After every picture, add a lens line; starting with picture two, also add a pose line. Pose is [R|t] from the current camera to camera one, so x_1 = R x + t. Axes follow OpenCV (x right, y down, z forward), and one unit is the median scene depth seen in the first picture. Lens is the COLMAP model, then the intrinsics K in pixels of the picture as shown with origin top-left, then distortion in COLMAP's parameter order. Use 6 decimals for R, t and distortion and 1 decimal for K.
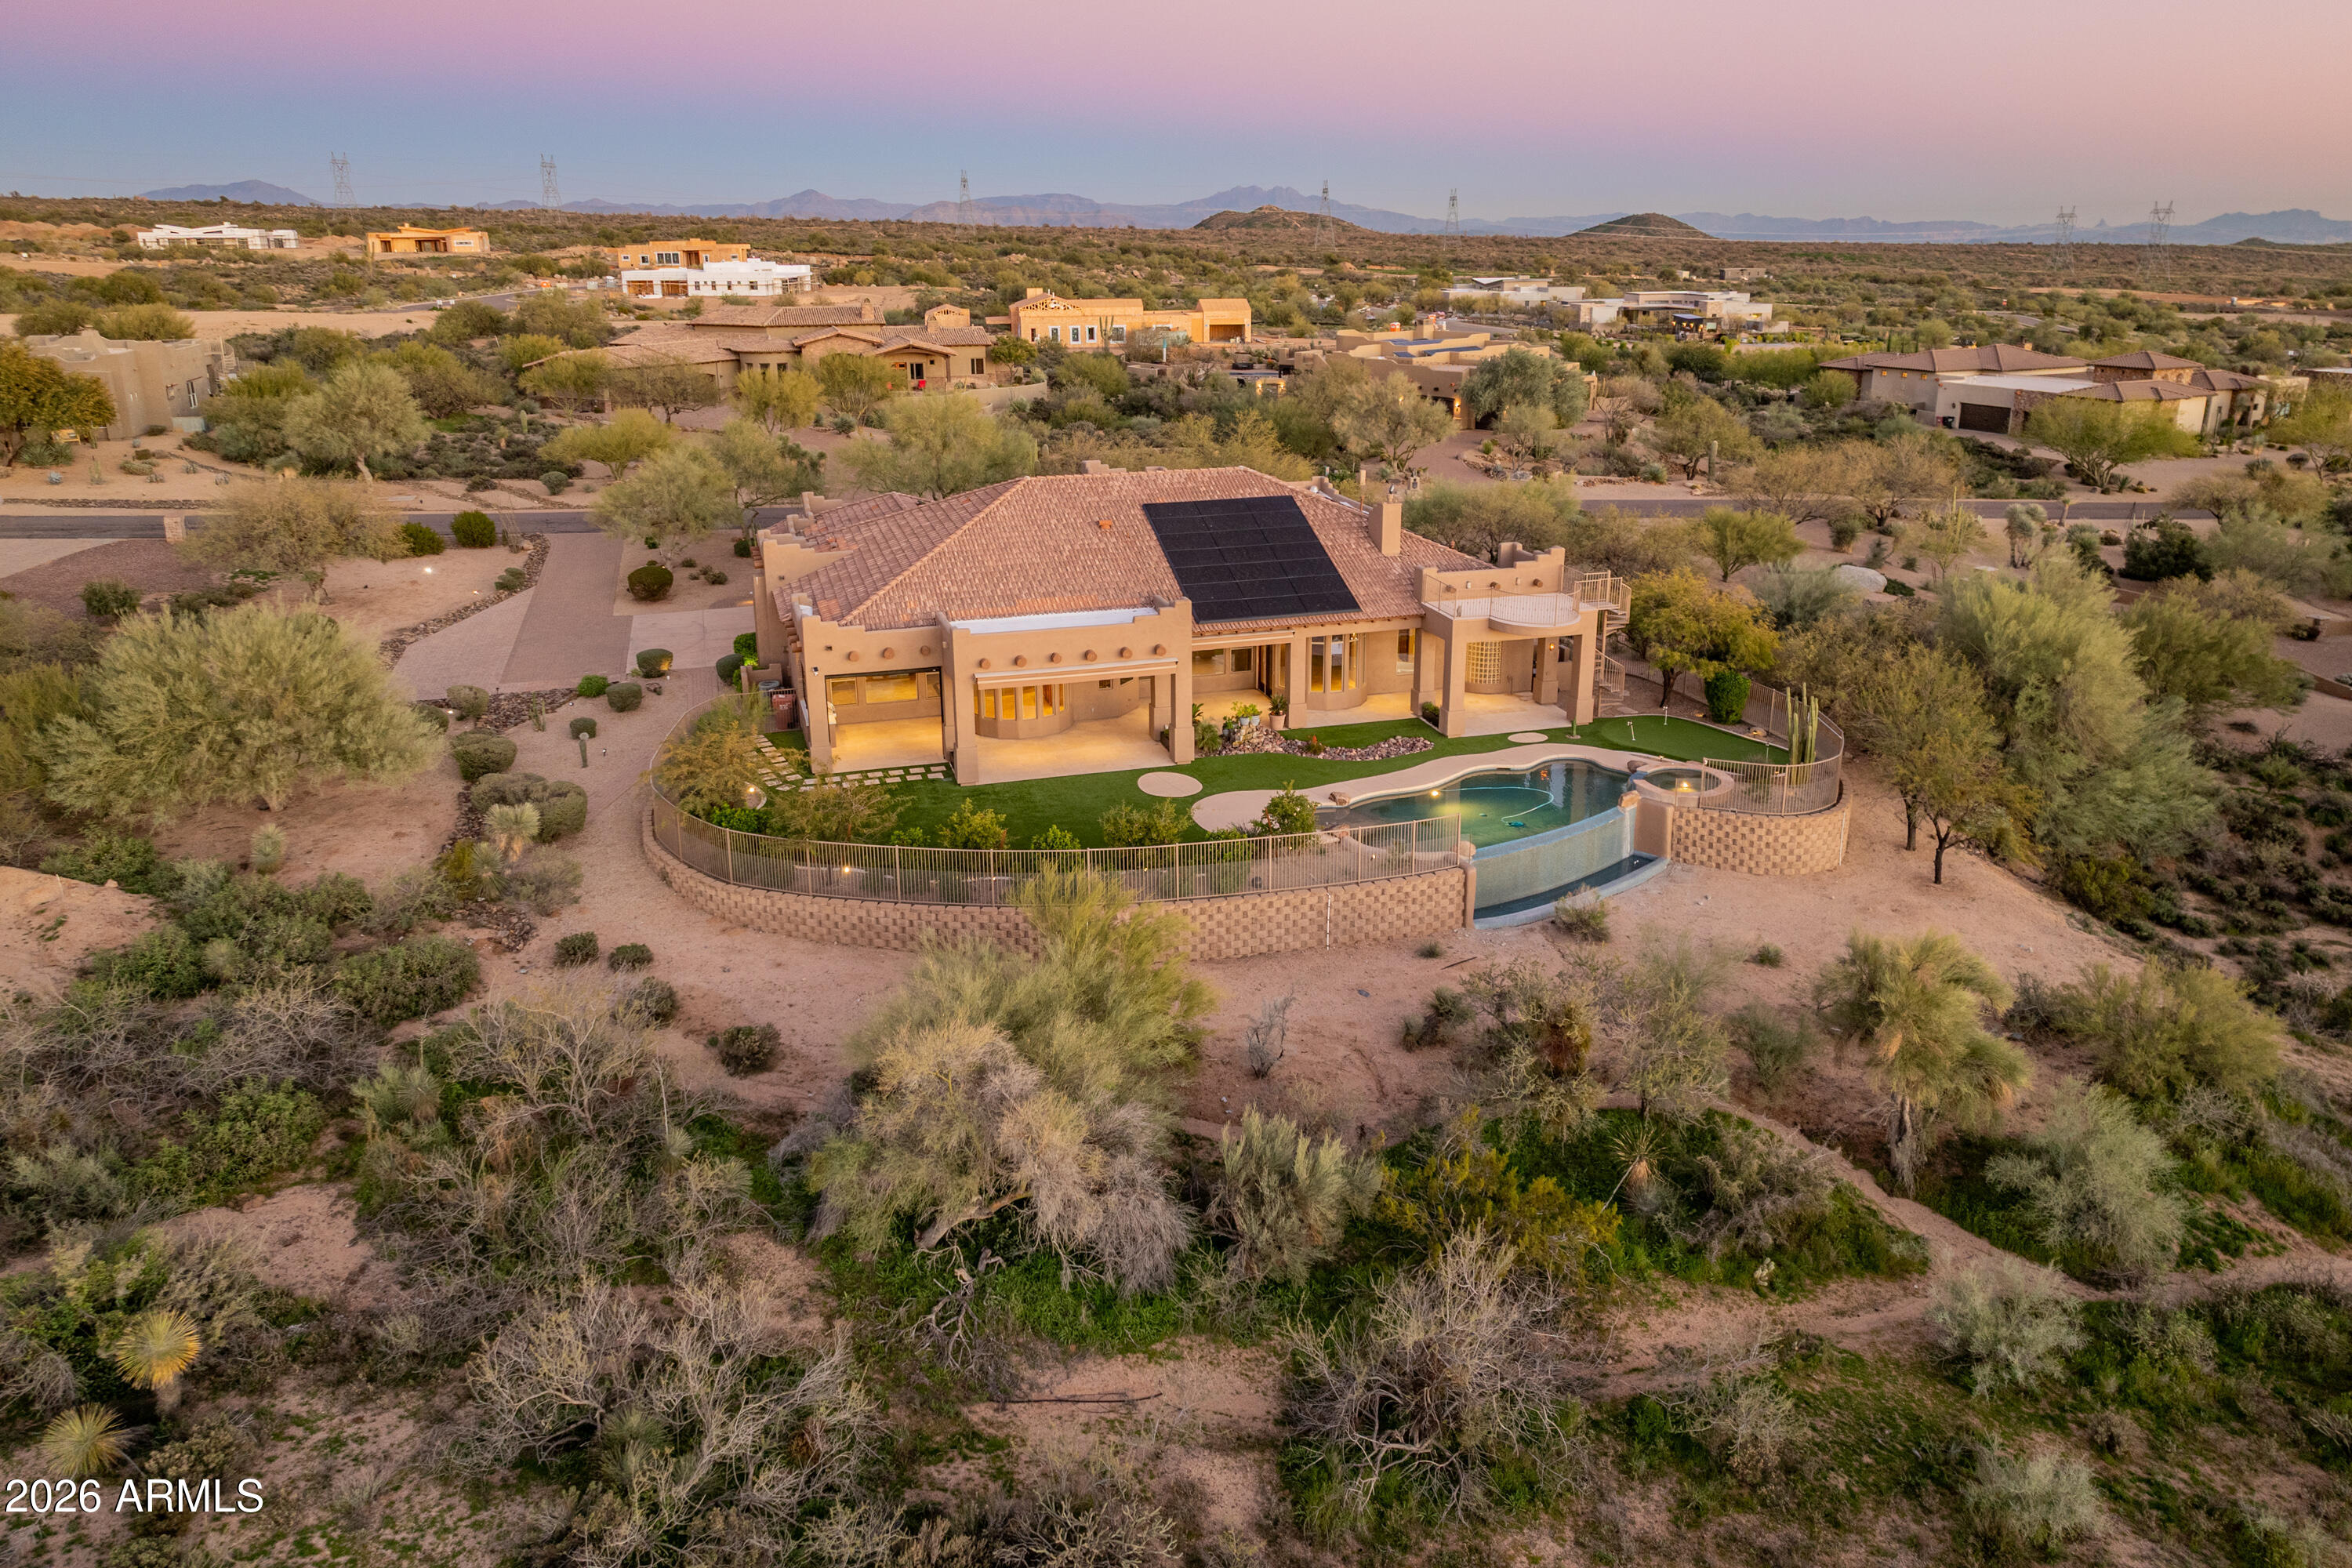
lens RADIAL K [[1672.4, 0, 1176.0], [0, 1672.4, 706.4], [0, 0, 1]] dist [-0.002240, -0.002439]
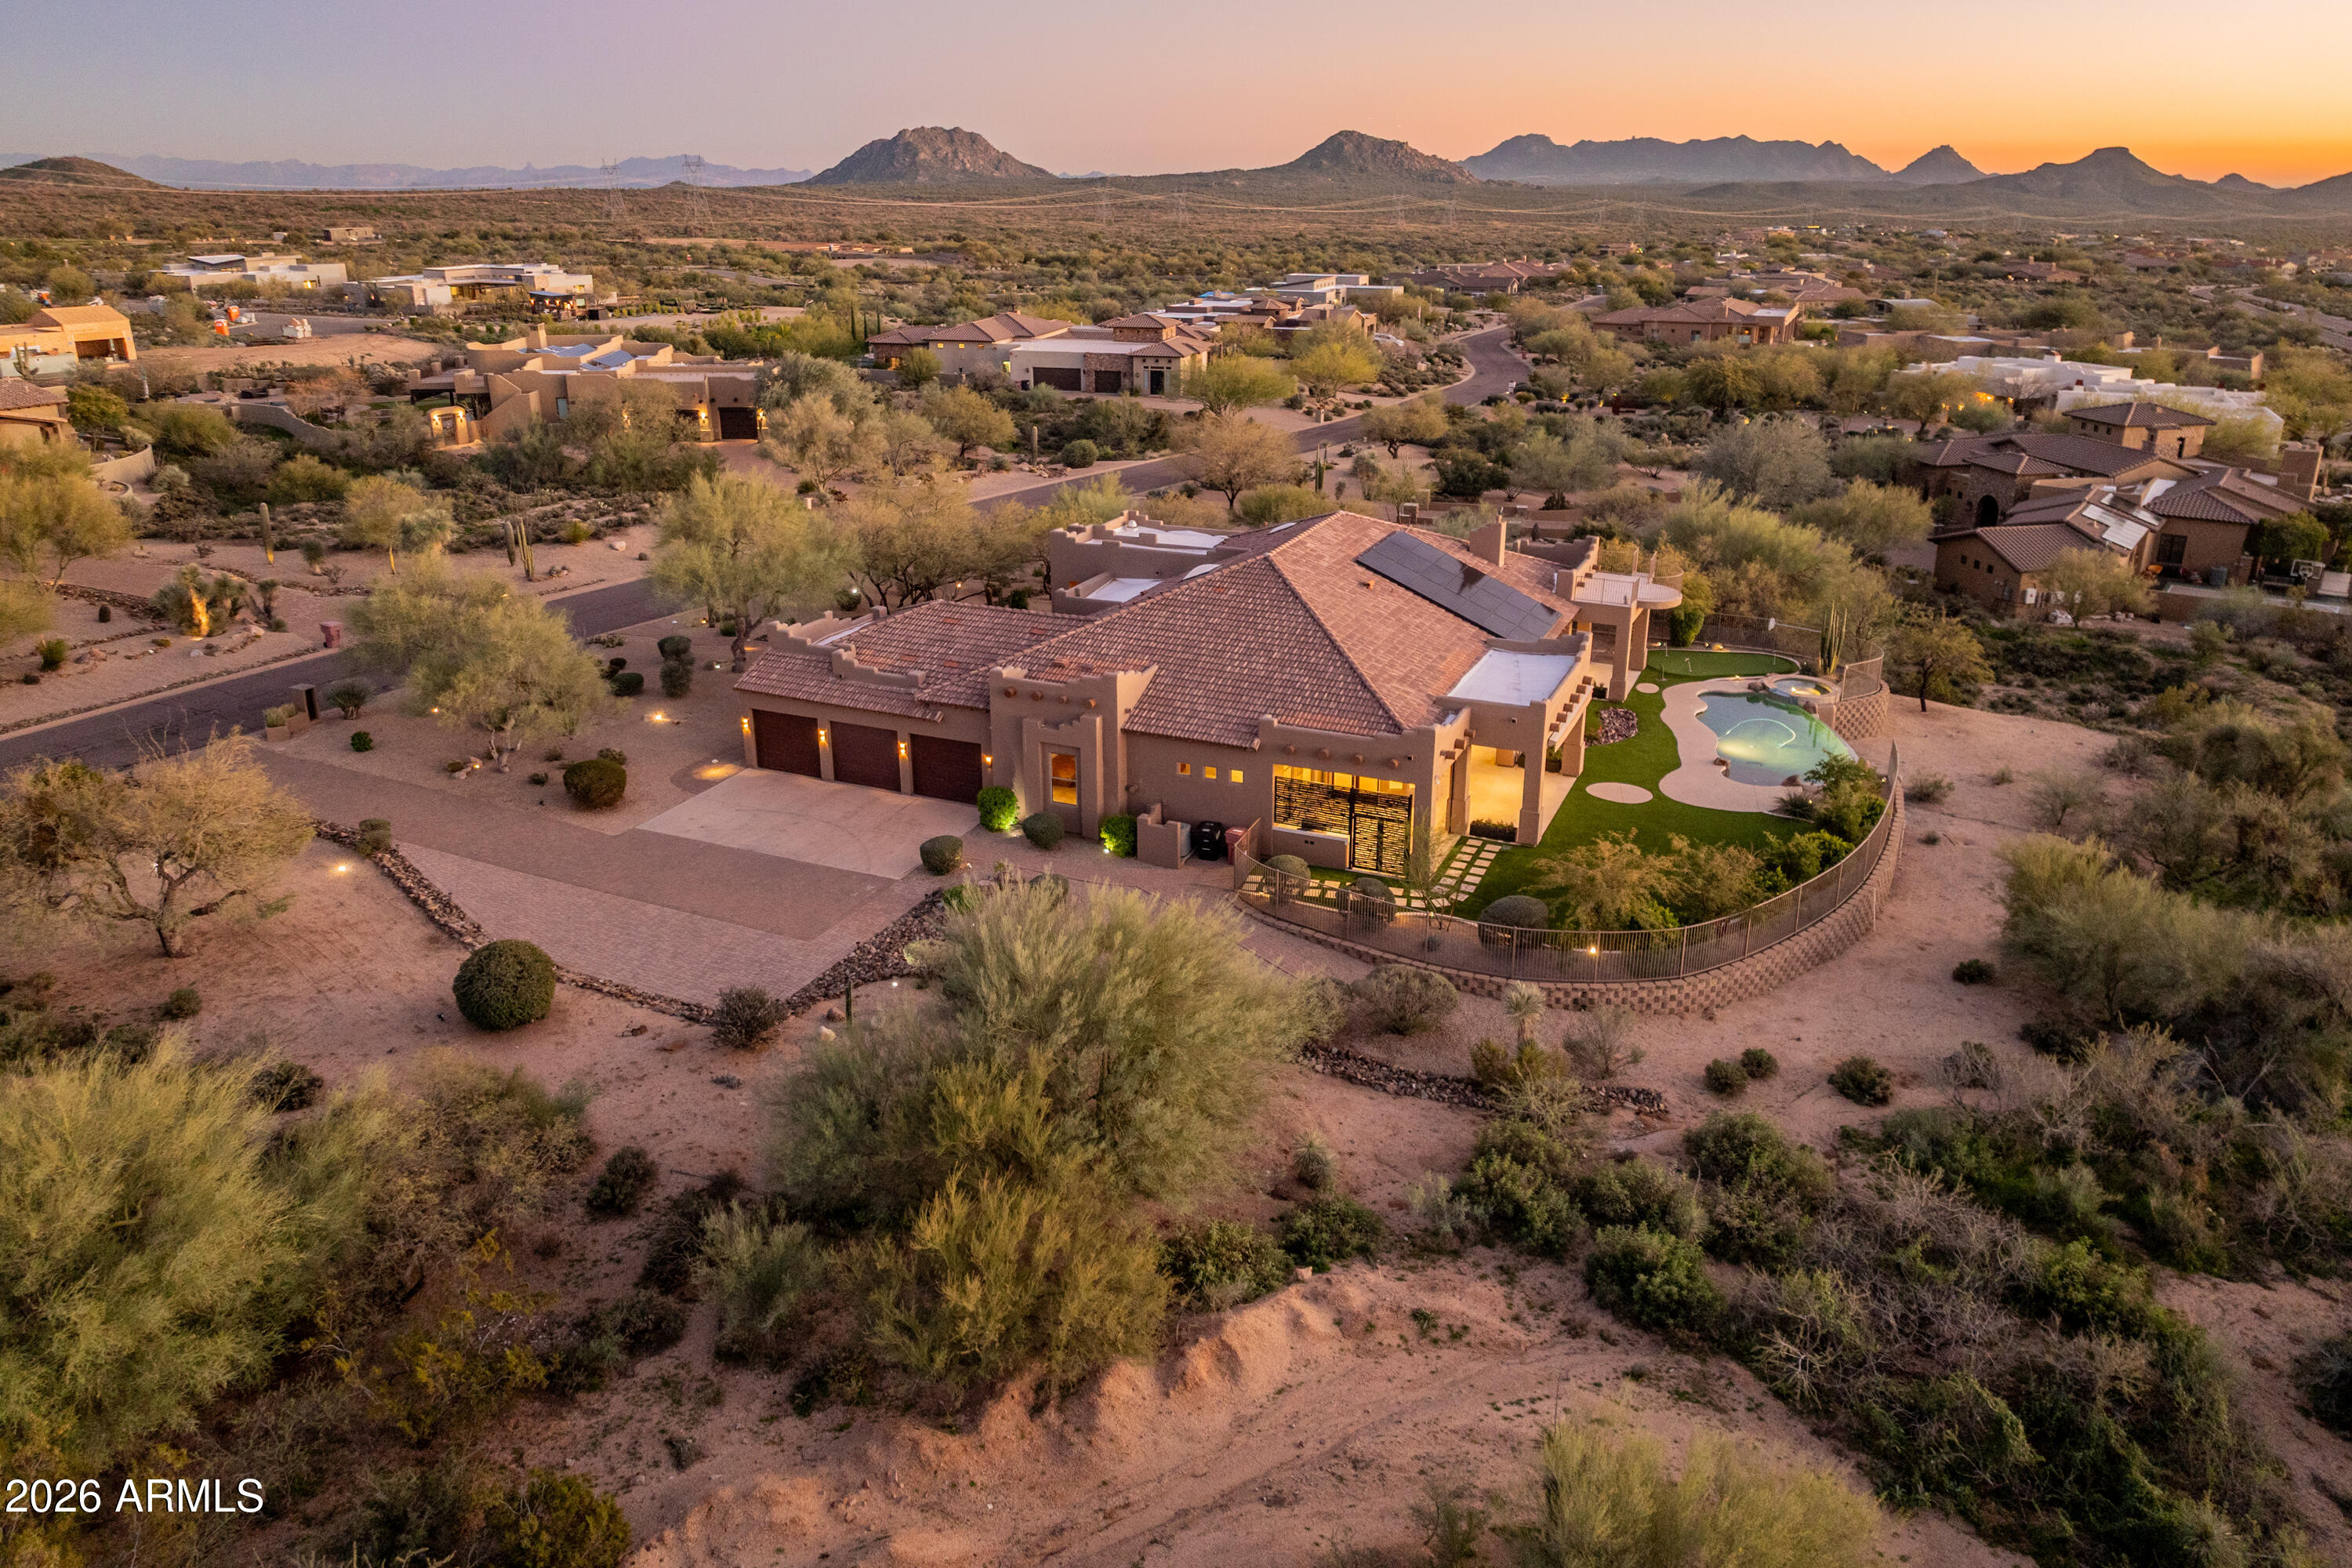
lens RADIAL K [[1660.6, 0, 1153.4], [0, 1660.6, 737.1], [0, 0, 1]] dist [-0.016390, 0.023187]
pose [[0.648983, -0.247485, 0.719424, -0.932635], [0.209095, 0.967219, 0.144106, -0.202471], [-0.731505, 0.056906, 0.679457, 0.414107]]
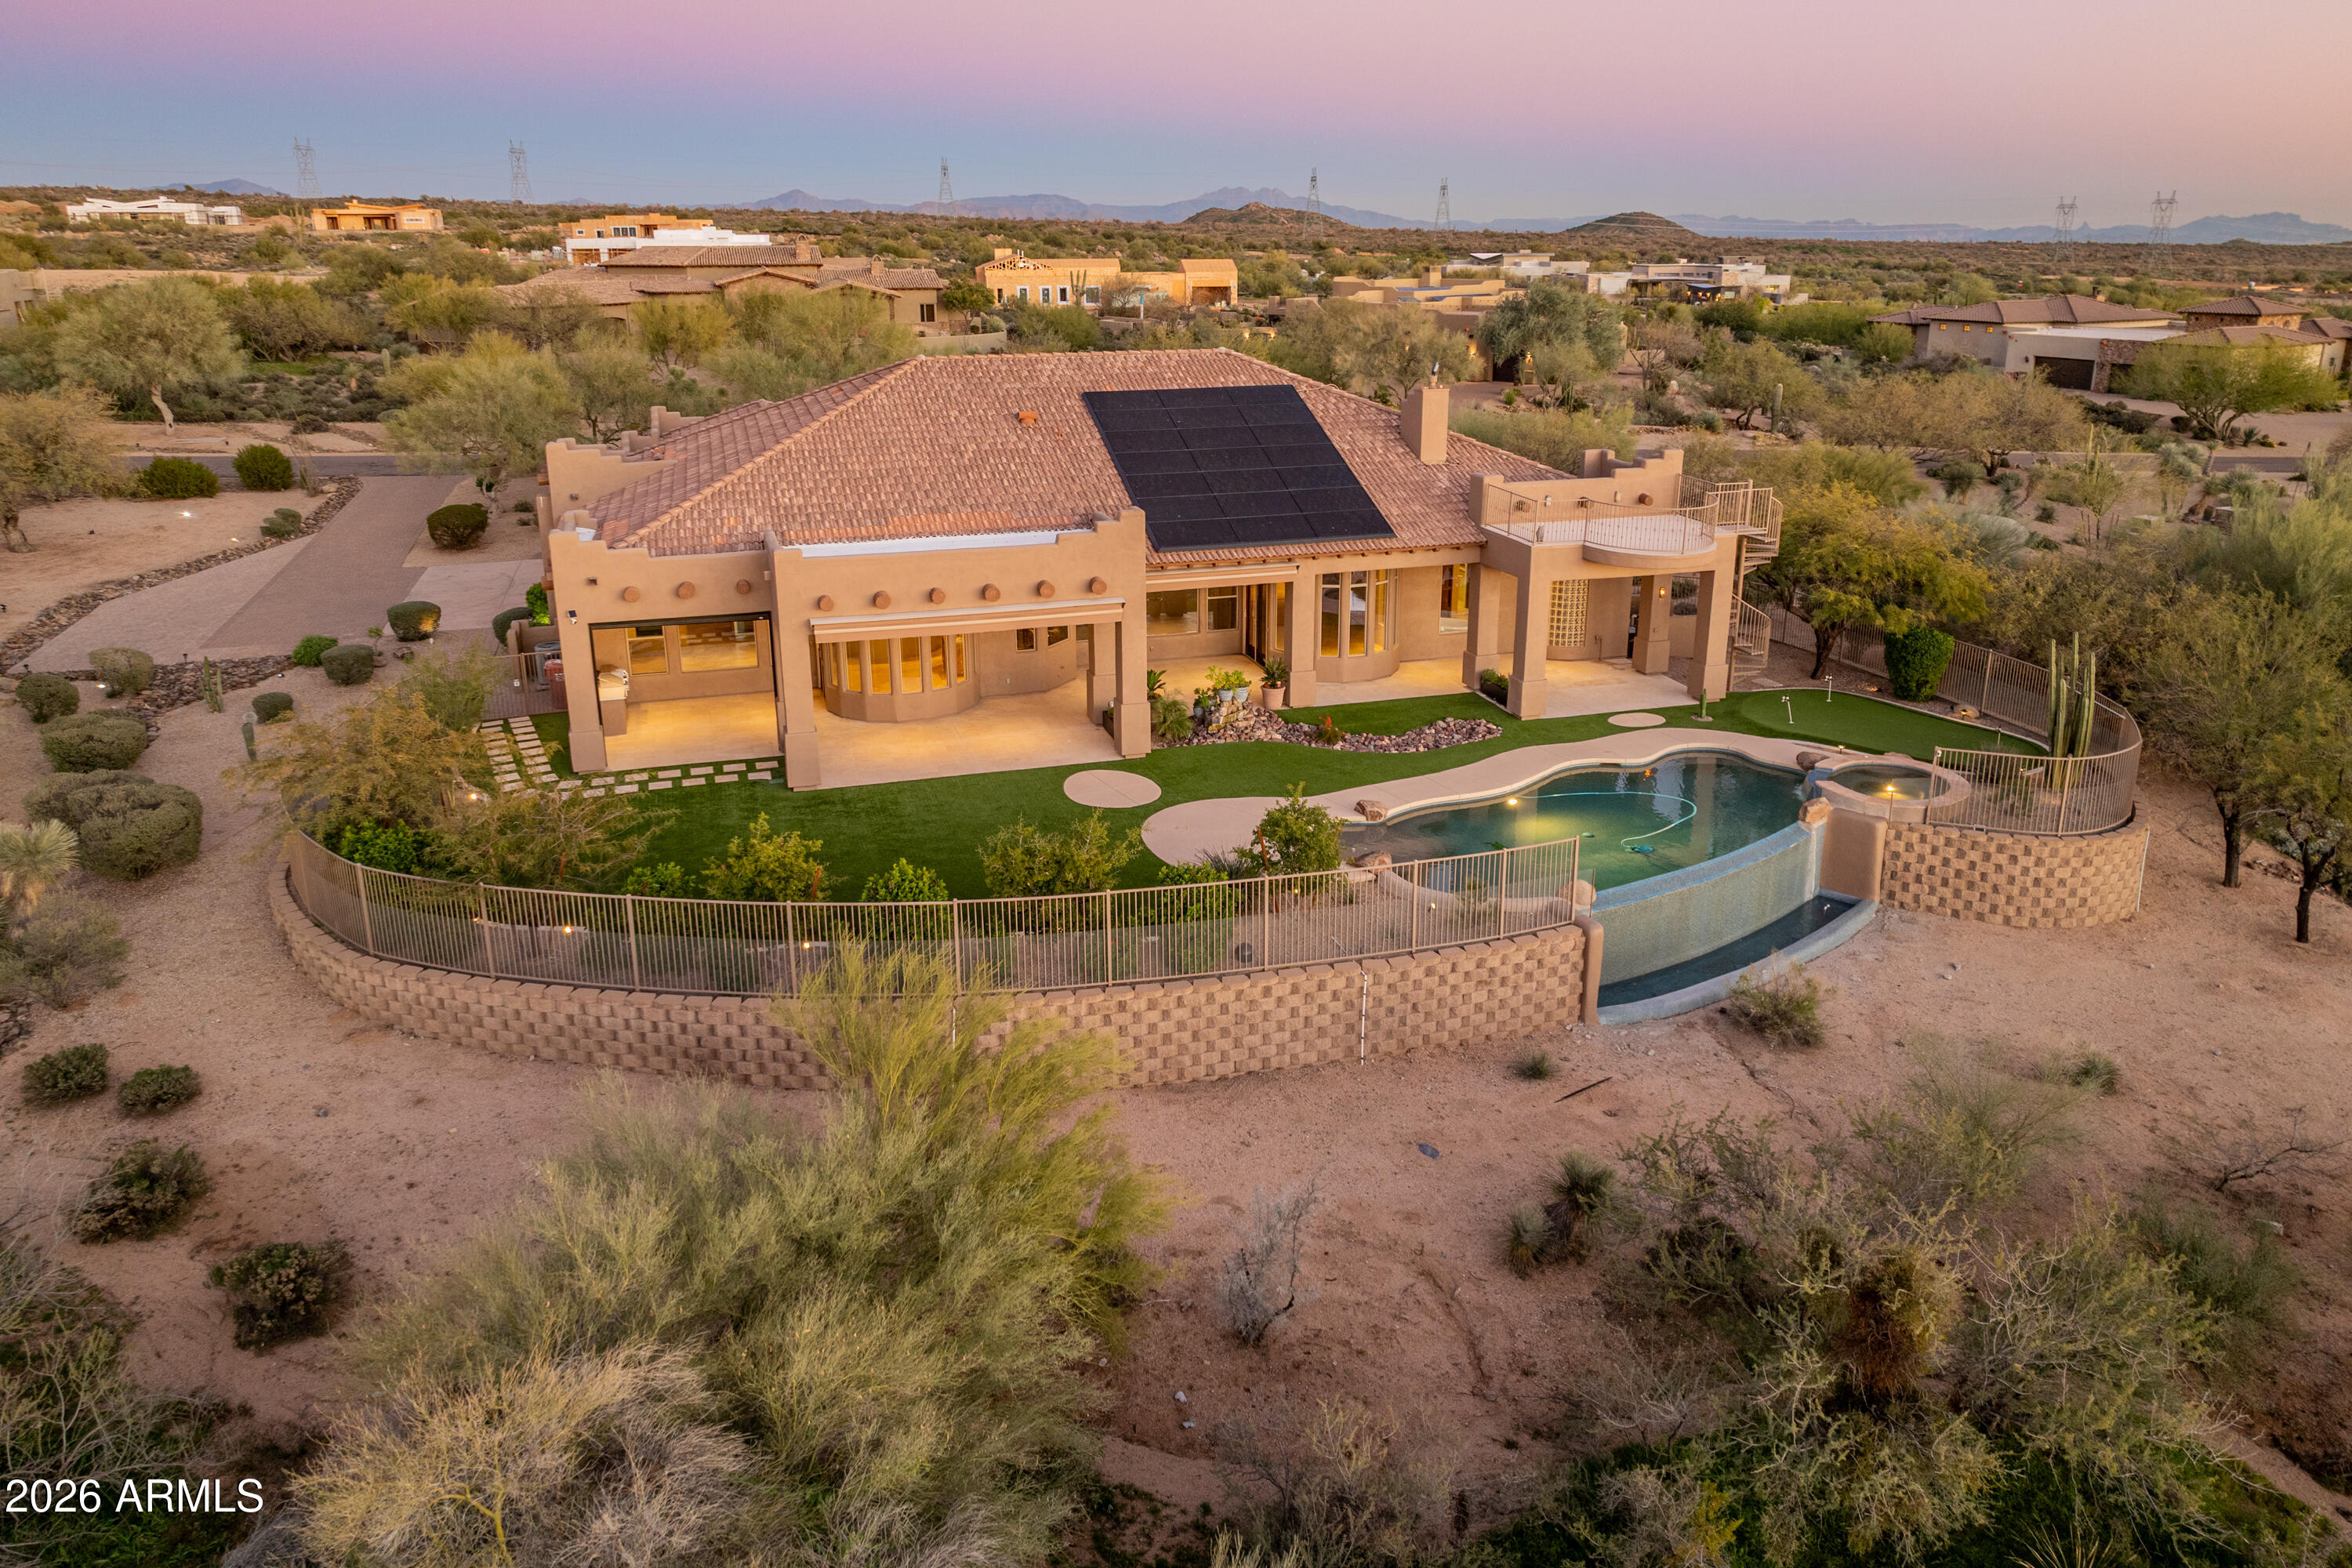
lens RADIAL K [[1657.3, 0, 1185.2], [0, 1657.3, 714.2], [0, 0, 1]] dist [-0.008496, 0.005037]
pose [[0.999917, -0.000475, 0.012867, 0.015232], [0.000428, 0.999993, 0.003671, 0.013562], [-0.012869, -0.003665, 0.999910, 0.314303]]
